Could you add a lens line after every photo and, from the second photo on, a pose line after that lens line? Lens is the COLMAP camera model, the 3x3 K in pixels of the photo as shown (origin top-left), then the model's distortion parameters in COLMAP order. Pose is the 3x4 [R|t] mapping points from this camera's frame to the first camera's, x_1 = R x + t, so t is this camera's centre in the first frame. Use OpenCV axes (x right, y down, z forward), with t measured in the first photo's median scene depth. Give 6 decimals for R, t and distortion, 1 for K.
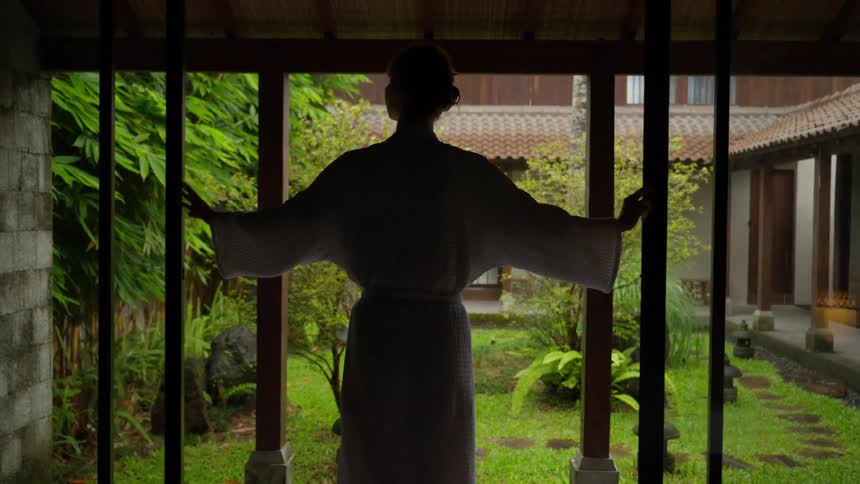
lens RADIAL K [[774.7, 0, 430.0], [0, 774.7, 242.0], [0, 0, 1]] dist [-0.009995, 0.017255]
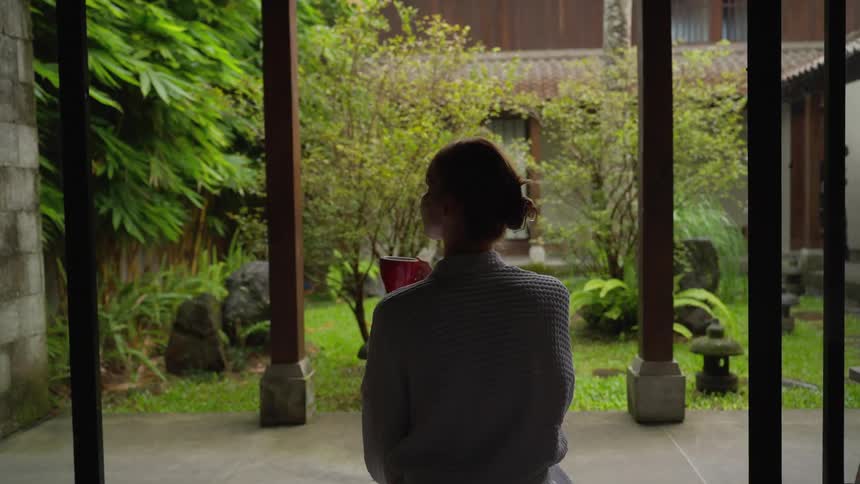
lens RADIAL K [[774.7, 0, 430.0], [0, 774.7, 242.0], [0, 0, 1]] dist [-0.009995, 0.017255]
pose [[0.999080, -0.030401, -0.030248, -0.007131], [0.031119, 0.999238, 0.023552, 0.067761], [0.029509, -0.024472, 0.999265, 0.071991]]
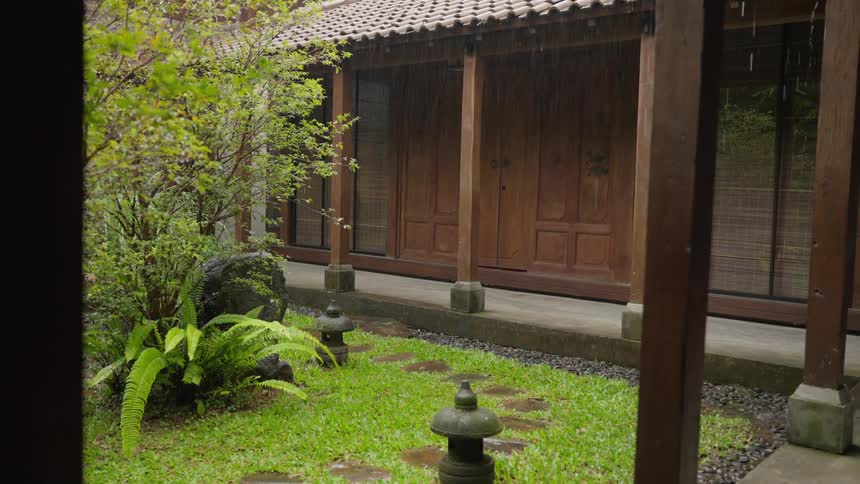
lens RADIAL K [[766.7, 0, 430.0], [0, 766.7, 242.0], [0, 0, 1]] dist [0.003749, 0.020689]
pose [[0.617425, -0.046740, 0.785240, -0.166333], [0.000921, 0.998276, 0.058696, 0.043090], [-0.786629, -0.035517, 0.616404, 0.489355]]
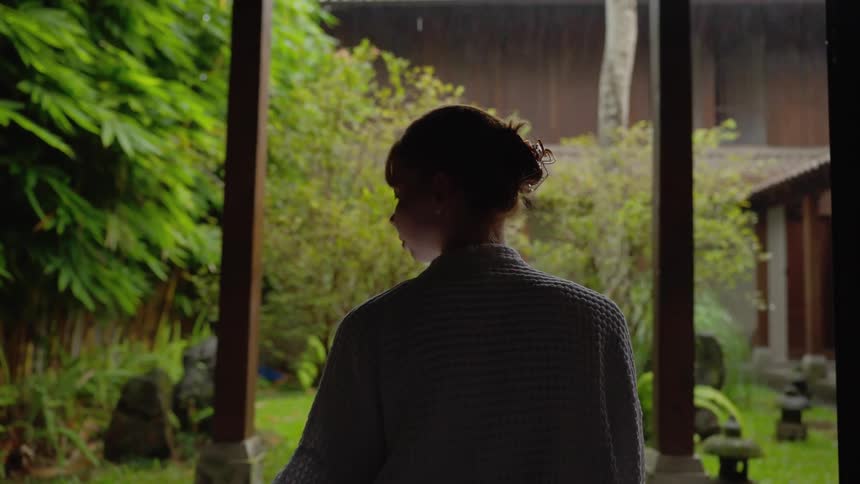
lens RADIAL K [[774.7, 0, 430.0], [0, 774.7, 242.0], [0, 0, 1]] dist [-0.009995, 0.017255]
pose [[0.999930, 0.007537, -0.009130, -0.007468], [-0.008508, 0.993732, -0.111468, 0.095205], [0.008233, 0.111538, 0.993726, 0.148696]]
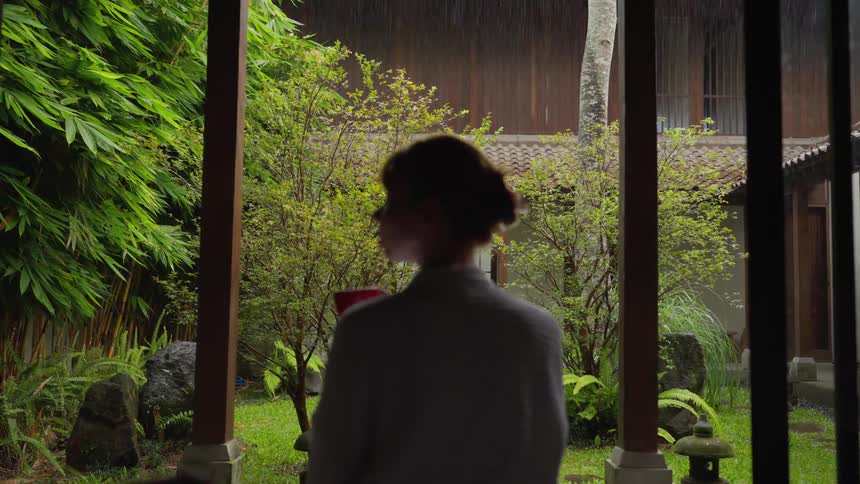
lens RADIAL K [[856.1, 0, 430.0], [0, 856.1, 242.0], [0, 0, 1]] dist [0.002929, 0.005697]
pose [[0.999685, 0.005075, 0.024599, -0.008841], [-0.002546, 0.994806, -0.101762, 0.093454], [-0.024988, 0.101667, 0.994505, 0.084901]]
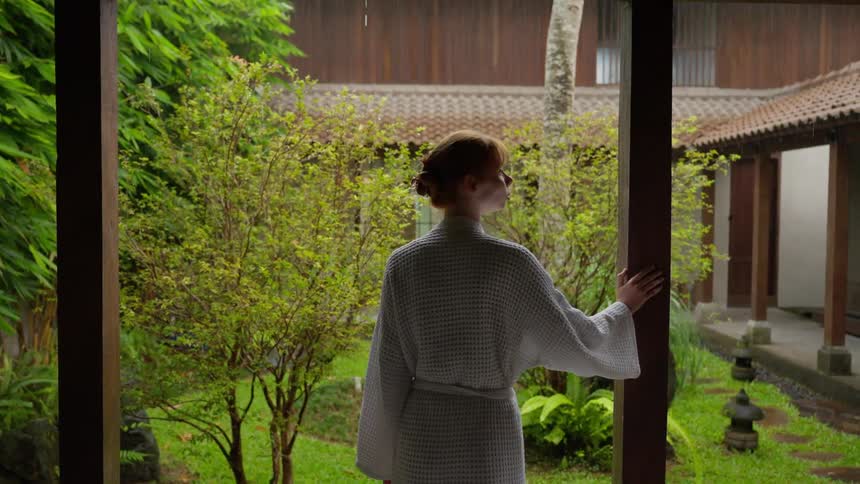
lens RADIAL K [[774.7, 0, 430.0], [0, 774.7, 242.0], [0, 0, 1]] dist [-0.009995, 0.017255]
pose [[0.997848, -0.005619, 0.065331, 0.008482], [0.004633, 0.999873, 0.015236, -0.022851], [-0.065409, -0.014900, 0.997747, 0.243472]]
